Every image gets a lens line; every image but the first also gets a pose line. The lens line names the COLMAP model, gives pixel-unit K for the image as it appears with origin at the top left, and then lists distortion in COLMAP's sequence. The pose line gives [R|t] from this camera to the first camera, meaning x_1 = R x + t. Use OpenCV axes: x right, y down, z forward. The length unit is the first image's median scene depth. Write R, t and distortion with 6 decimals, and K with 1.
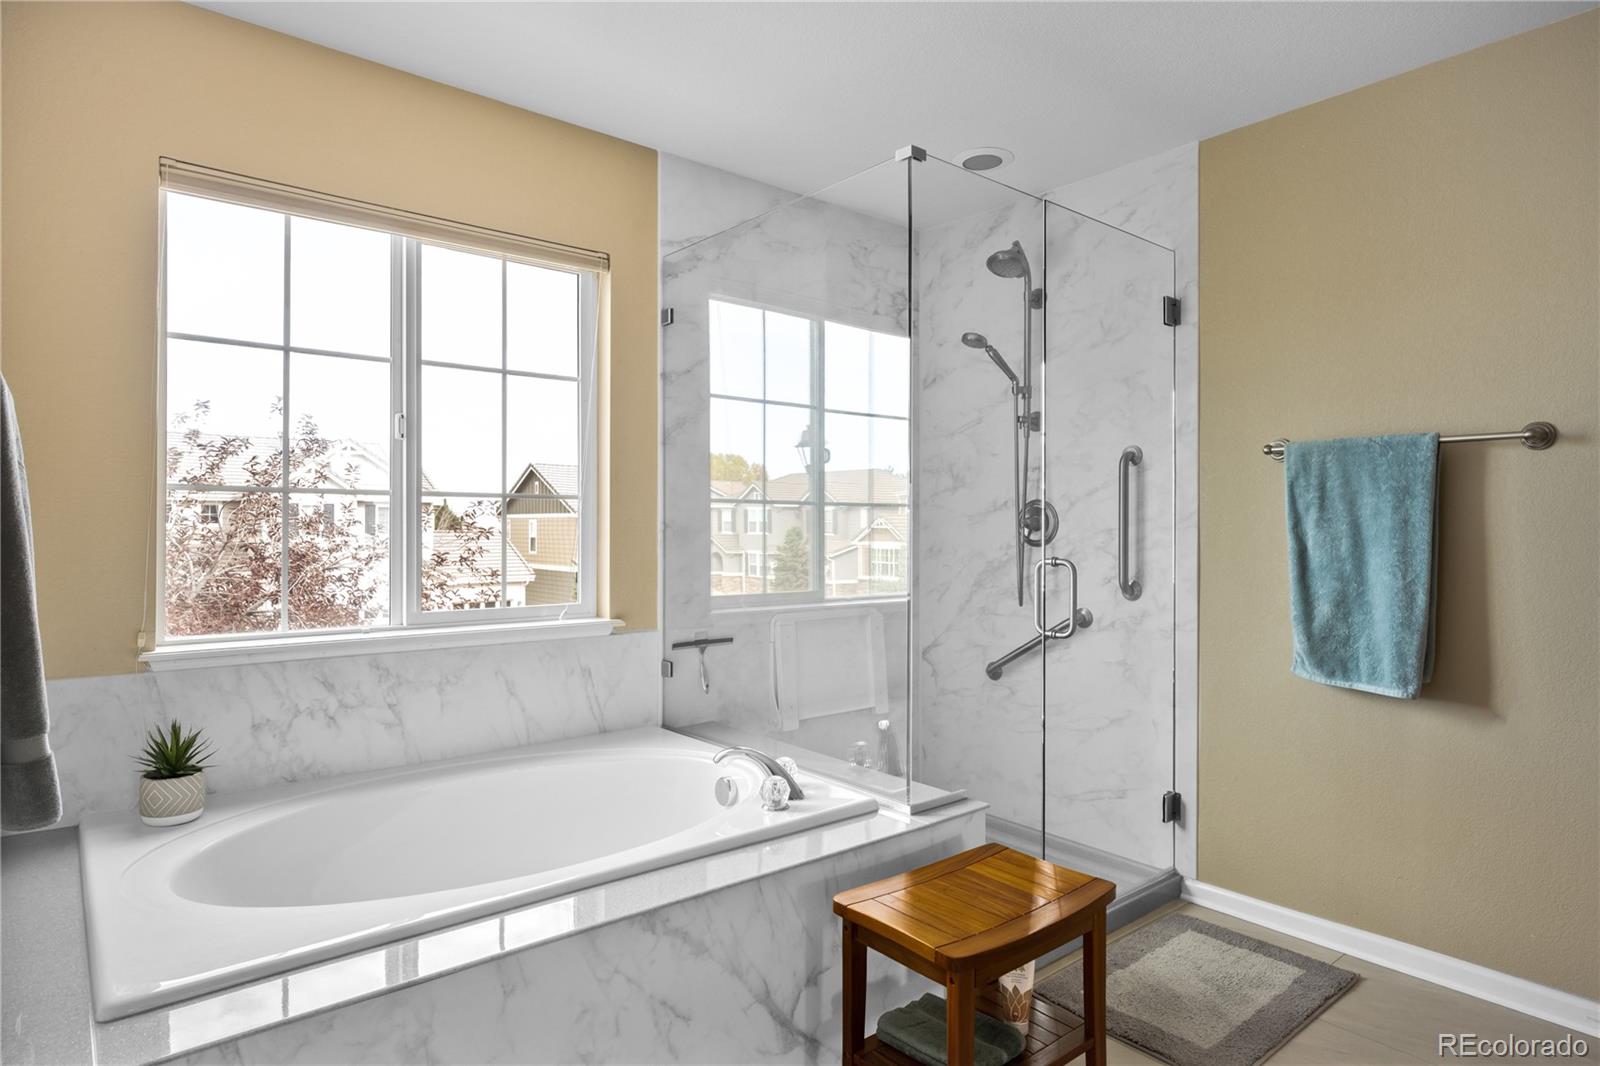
lens RADIAL K [[896.6, 0, 800.0], [0, 896.6, 533.0], [0, 0, 1]] dist [0.003238, 0.000616]
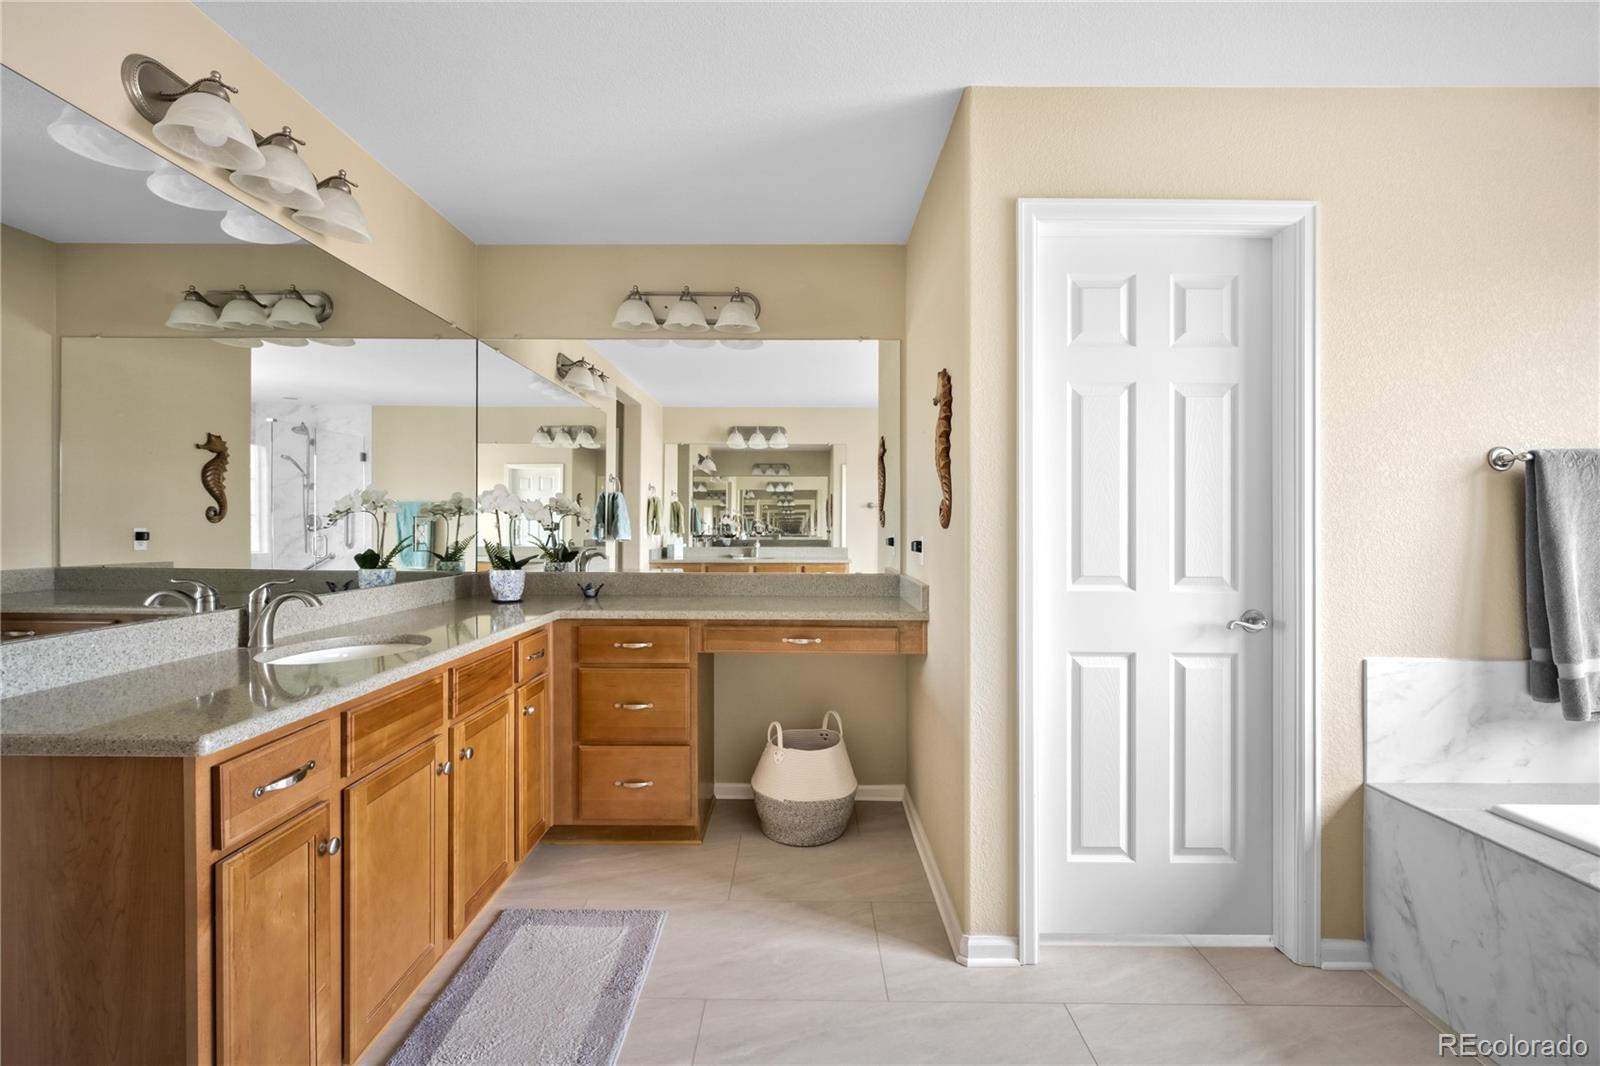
lens RADIAL K [[697.5, 0, 800.0], [0, 697.5, 533.0], [0, 0, 1]] dist [0.002970, 0.000438]
pose [[0.637065, -0.005168, 0.770793, -0.488164], [0.000299, 0.999979, 0.006457, 0.006227], [-0.770810, -0.003883, 0.637053, -1.703395]]
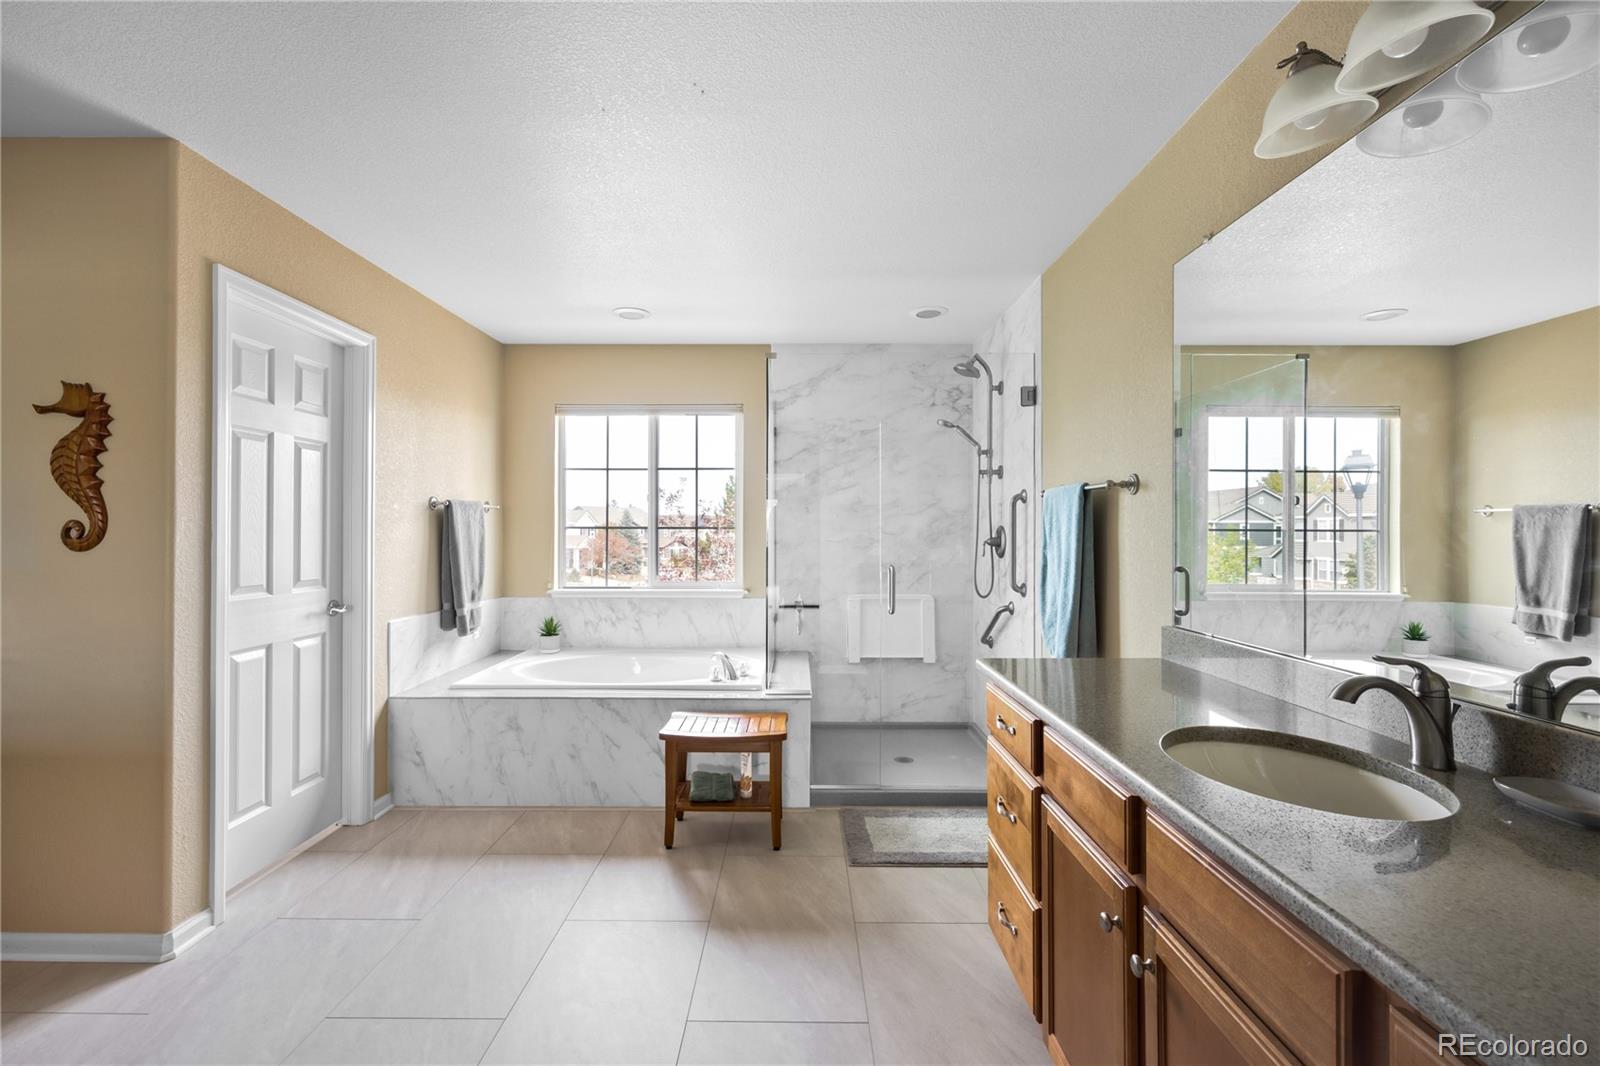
lens RADIAL K [[691.6, 0, 794.5], [0, 691.6, 529.0], [0, 0, 1]] dist [0.001083, 0.000274]
pose [[0.766486, -0.004837, -0.642242, 0.807182], [-0.002415, 0.999943, -0.010412, -0.021258], [0.642256, 0.009531, 0.766431, -0.083825]]
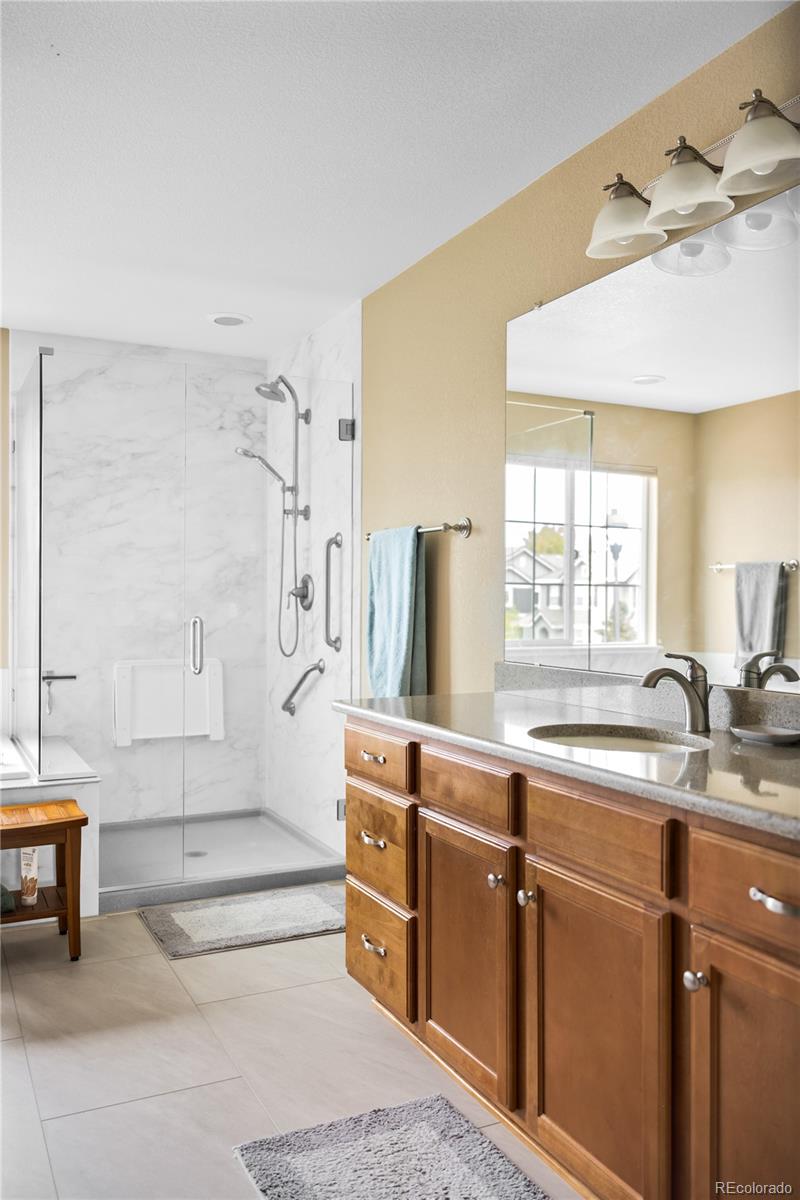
lens RADIAL K [[947.7, 0, 398.3], [0, 947.7, 603.4], [0, 0, 1]] dist [-0.006819, -0.000857]
pose [[0.973075, 0.002446, -0.230478, 0.776664], [-0.002581, 0.999997, -0.000285, 0.005480], [0.230476, 0.000872, 0.973078, -0.310958]]
